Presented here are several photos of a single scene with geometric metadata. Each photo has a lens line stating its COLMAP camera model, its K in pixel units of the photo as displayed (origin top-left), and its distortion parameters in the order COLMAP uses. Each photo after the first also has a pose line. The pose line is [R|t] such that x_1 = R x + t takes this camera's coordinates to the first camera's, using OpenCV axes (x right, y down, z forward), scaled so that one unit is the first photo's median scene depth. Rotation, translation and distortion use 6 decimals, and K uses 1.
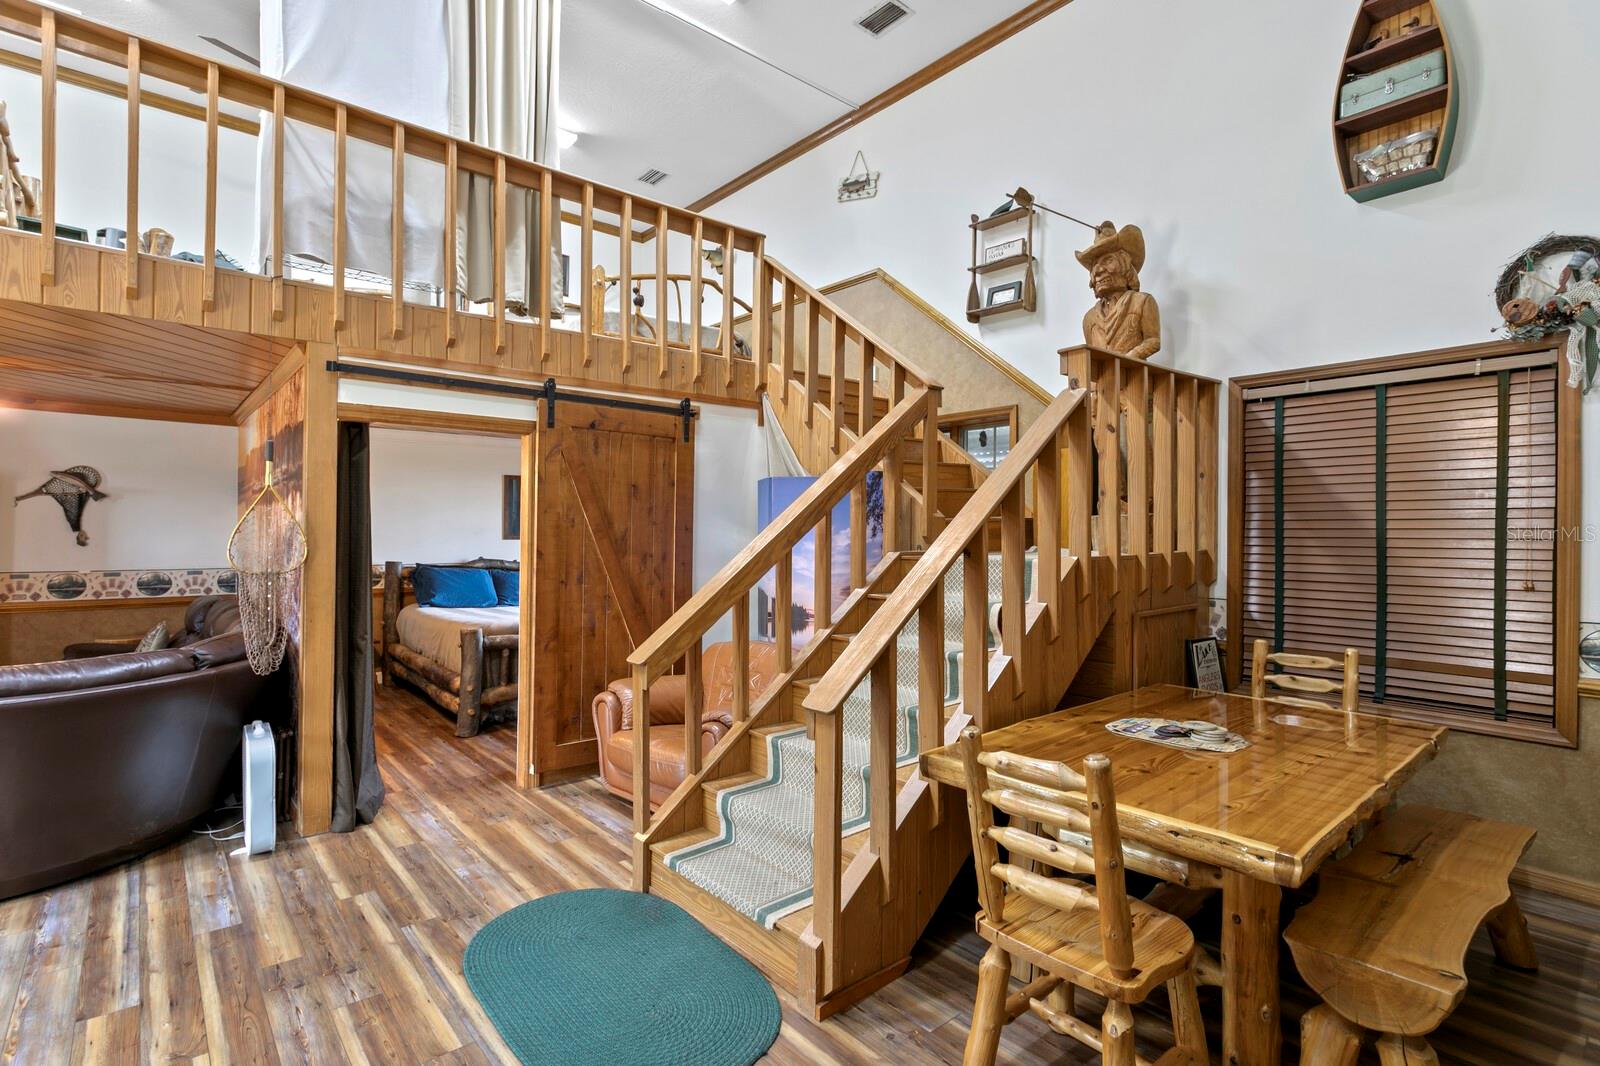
lens RADIAL K [[756.9, 0, 759.7], [0, 756.9, 533.0], [0, 0, 1]] dist [0.002307, 0.000586]
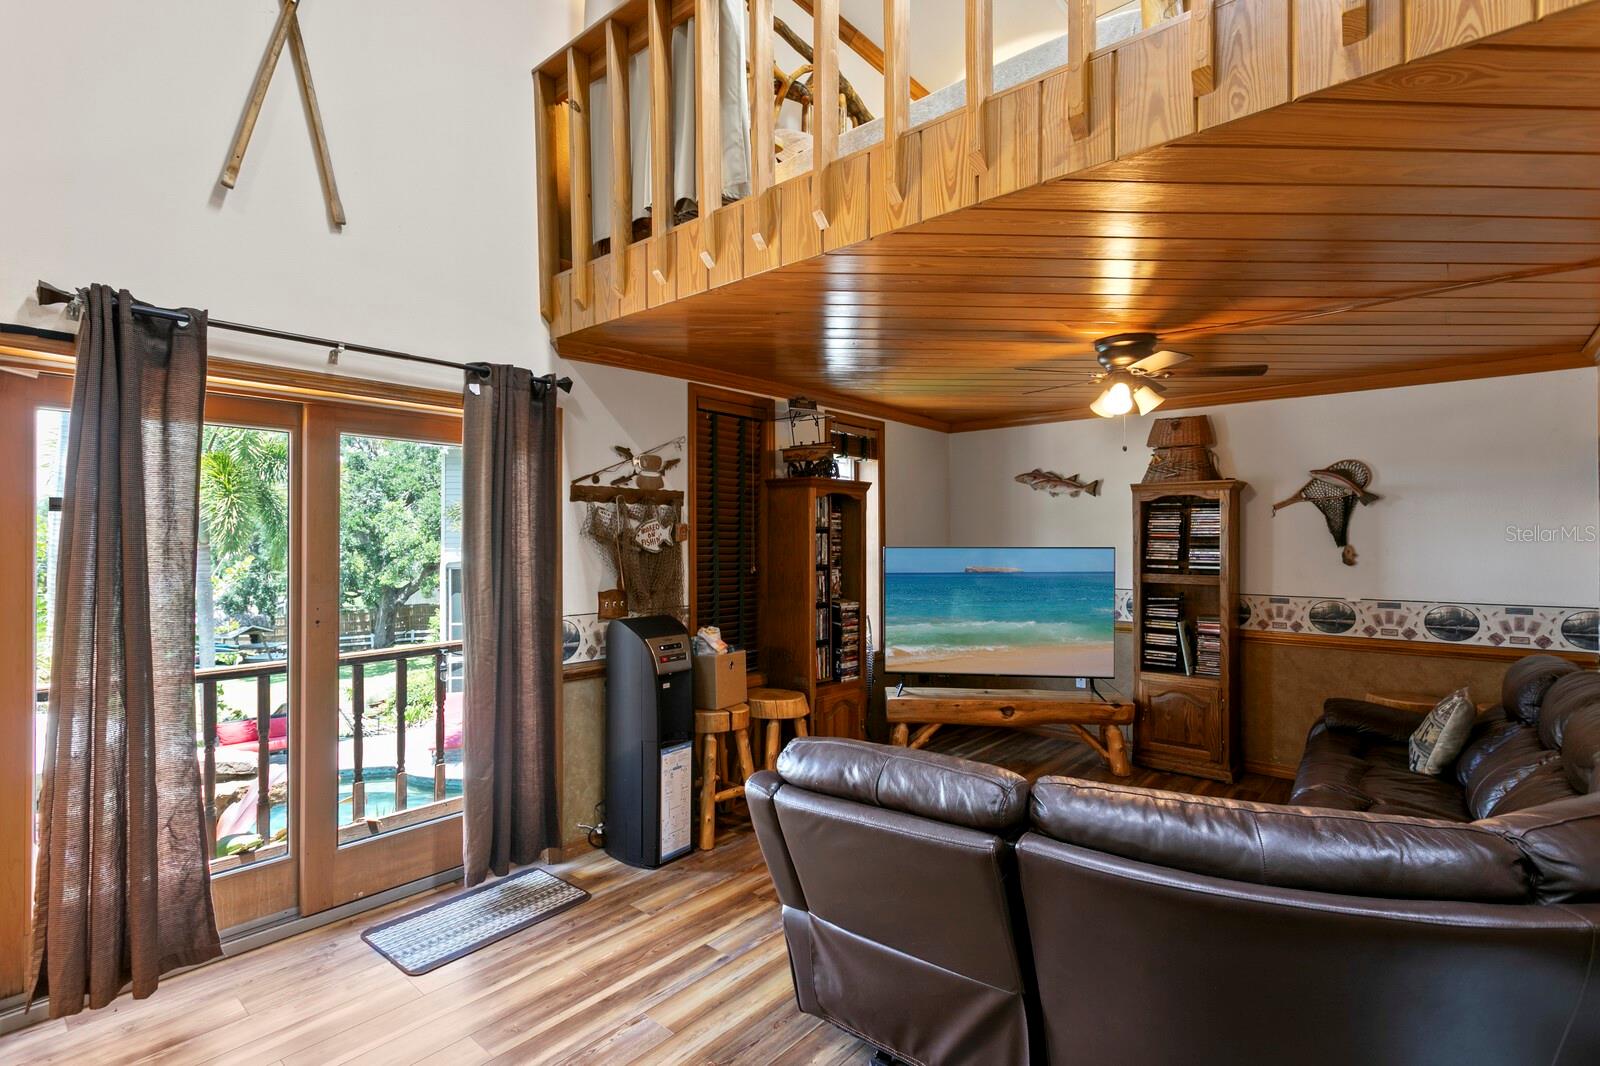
lens RADIAL K [[756.9, 0, 759.7], [0, 756.9, 533.0], [0, 0, 1]] dist [0.002307, 0.000586]
pose [[0.146246, -0.021022, -0.989025, -0.233782], [0.001396, 0.999778, -0.021044, -0.000179], [0.989247, 0.001697, 0.146242, 0.312302]]
